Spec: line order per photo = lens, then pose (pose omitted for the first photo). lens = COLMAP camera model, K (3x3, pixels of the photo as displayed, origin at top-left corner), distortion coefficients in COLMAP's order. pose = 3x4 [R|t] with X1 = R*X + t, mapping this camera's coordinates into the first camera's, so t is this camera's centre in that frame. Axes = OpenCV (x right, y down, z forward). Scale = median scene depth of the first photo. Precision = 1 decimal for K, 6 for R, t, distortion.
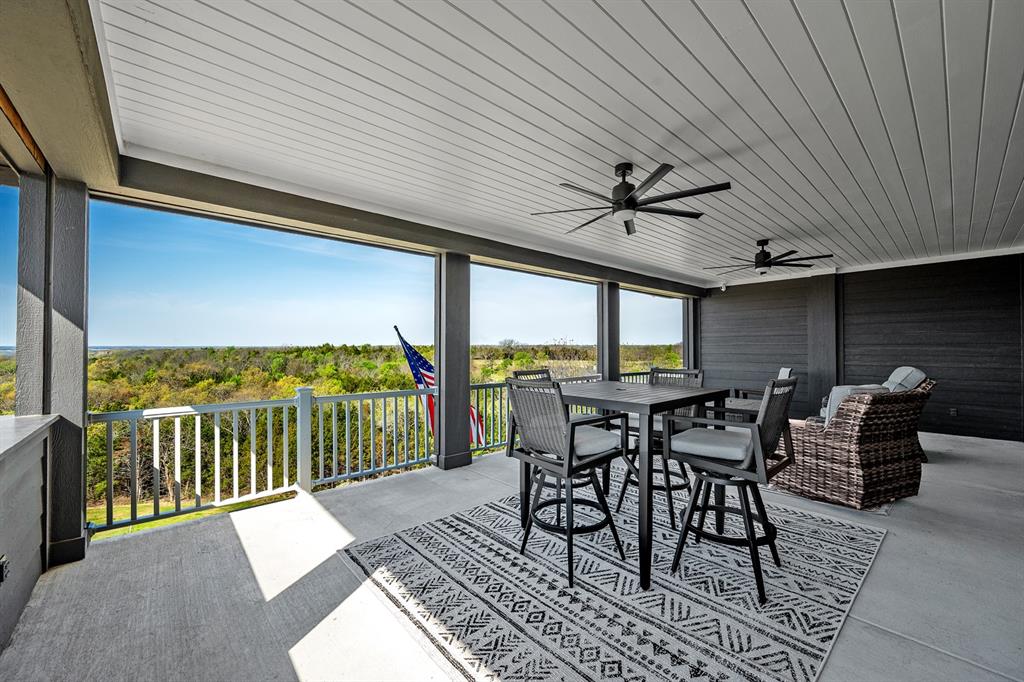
lens RADIAL K [[398.1, 0, 511.9], [0, 398.1, 344.6], [0, 0, 1]] dist [-0.001549, -0.000339]
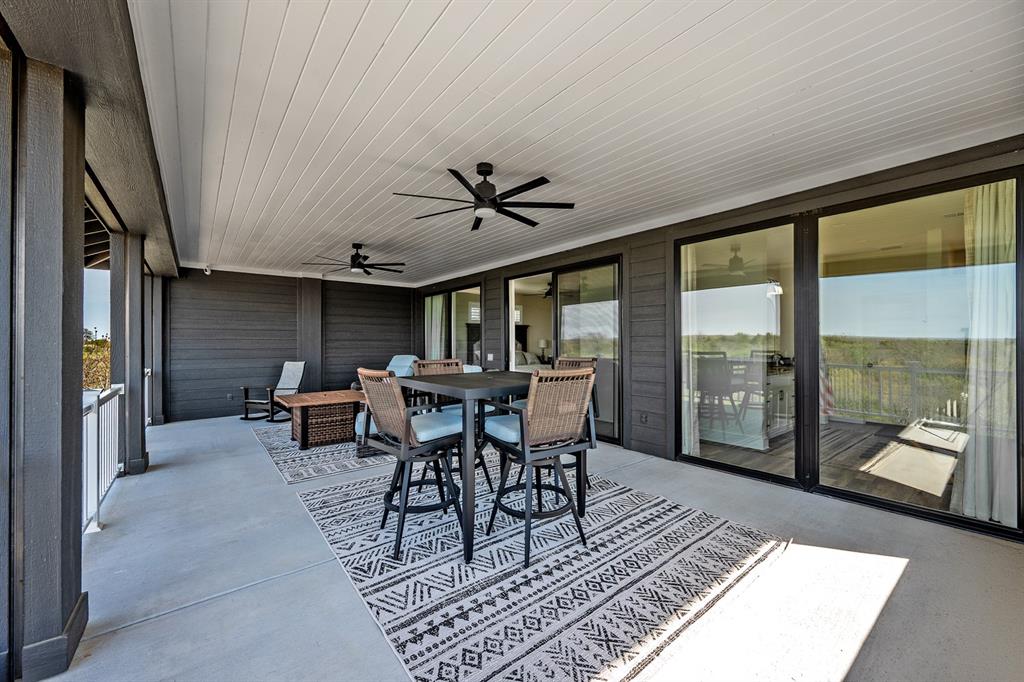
lens RADIAL K [[398.1, 0, 511.2], [0, 398.1, 341.8], [0, 0, 1]] dist [-0.001549, -0.000339]
pose [[0.056930, 0.005821, 0.998361, -0.749163], [-0.006536, 0.999964, -0.005458, 0.021319], [-0.998357, -0.006215, 0.056966, 0.847117]]
